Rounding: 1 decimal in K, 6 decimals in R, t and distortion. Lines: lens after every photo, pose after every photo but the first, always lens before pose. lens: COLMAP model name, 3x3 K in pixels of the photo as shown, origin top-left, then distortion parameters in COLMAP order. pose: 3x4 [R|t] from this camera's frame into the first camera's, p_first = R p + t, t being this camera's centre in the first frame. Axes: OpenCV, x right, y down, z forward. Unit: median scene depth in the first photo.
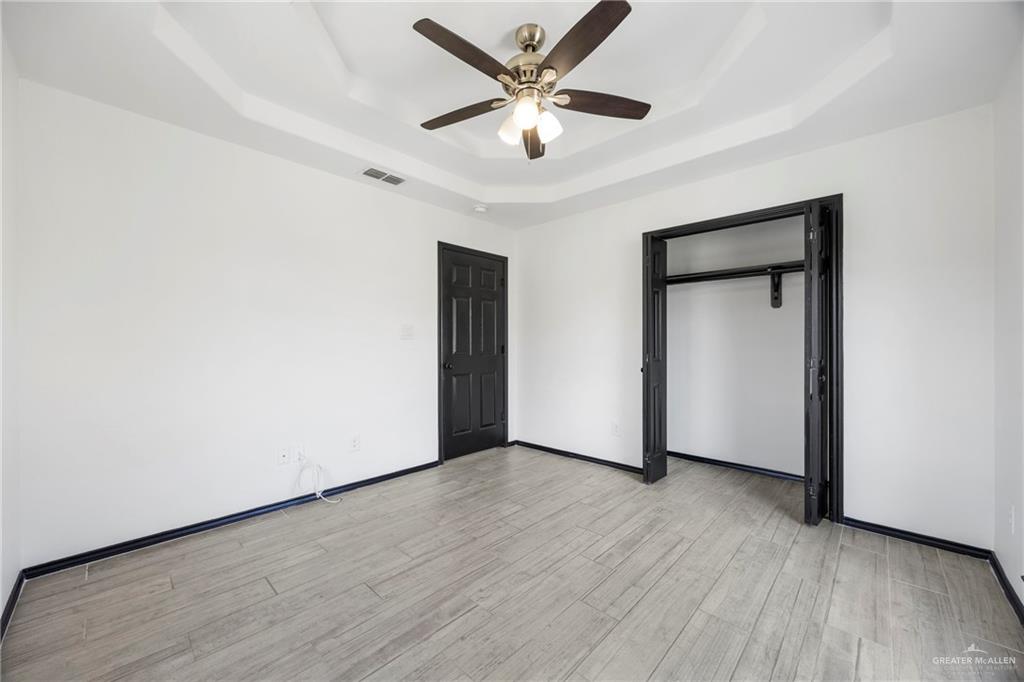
lens RADIAL K [[390.2, 0, 512.0], [0, 390.2, 341.0], [0, 0, 1]] dist [0.000218, 0.000064]
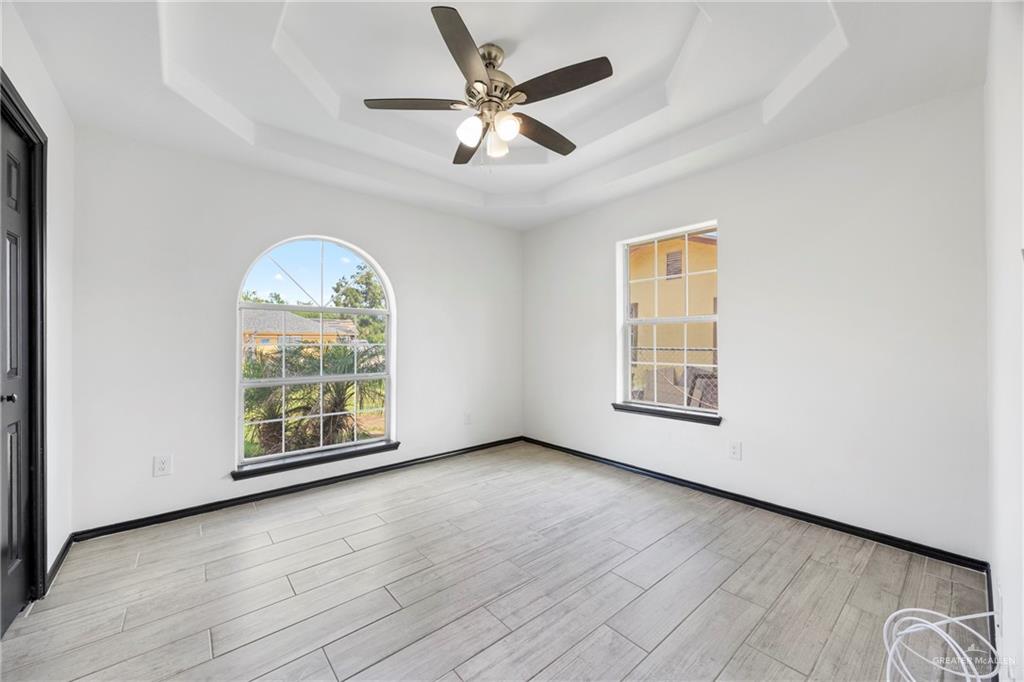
lens RADIAL K [[390.2, 0, 512.0], [0, 390.2, 341.0], [0, 0, 1]] dist [0.000218, 0.000064]
pose [[-0.994211, 0.003482, 0.107387, -0.127455], [0.002441, 0.999949, -0.009818, 0.012901], [-0.107415, -0.009499, -0.994169, 2.079856]]
